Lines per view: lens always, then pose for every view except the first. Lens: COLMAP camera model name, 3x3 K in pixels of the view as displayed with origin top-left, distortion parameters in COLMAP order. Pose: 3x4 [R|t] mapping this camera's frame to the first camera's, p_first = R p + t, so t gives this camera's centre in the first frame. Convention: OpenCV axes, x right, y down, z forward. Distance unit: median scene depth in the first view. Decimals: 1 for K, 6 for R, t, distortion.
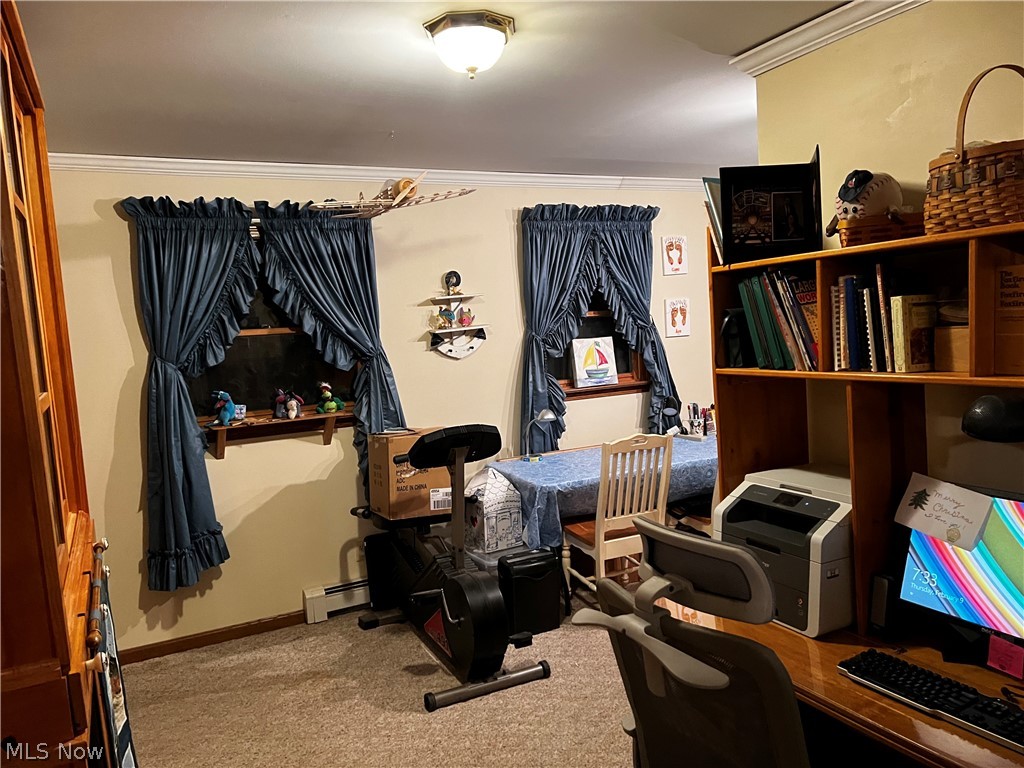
lens RADIAL K [[762.2, 0, 514.8], [0, 762.2, 384.9], [0, 0, 1]] dist [0.058115, -0.063256]
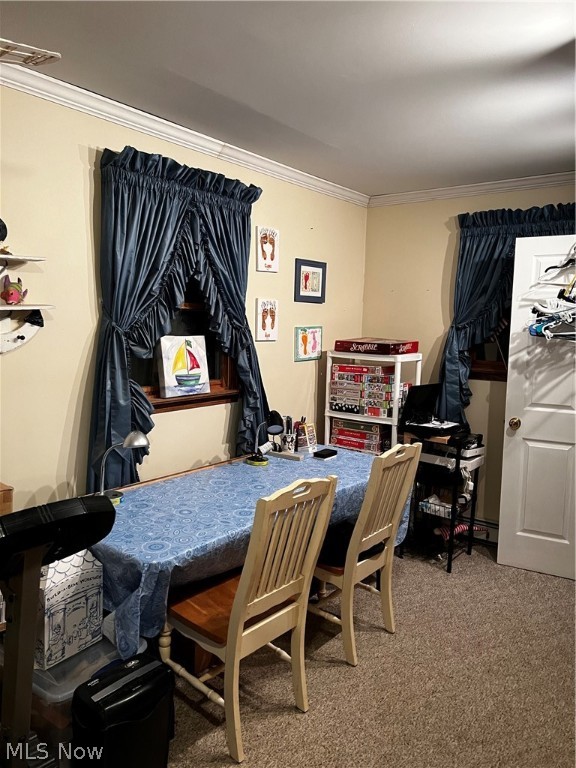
lens RADIAL K [[571.7, 0, 288.9], [0, 571.7, 382.4], [0, 0, 1]] dist [0.058115, -0.063256]
pose [[0.897901, 0.034423, 0.438850, -0.062740], [-0.041288, 0.999129, 0.006105, -0.021239], [-0.438257, -0.023601, 0.898540, 0.419483]]
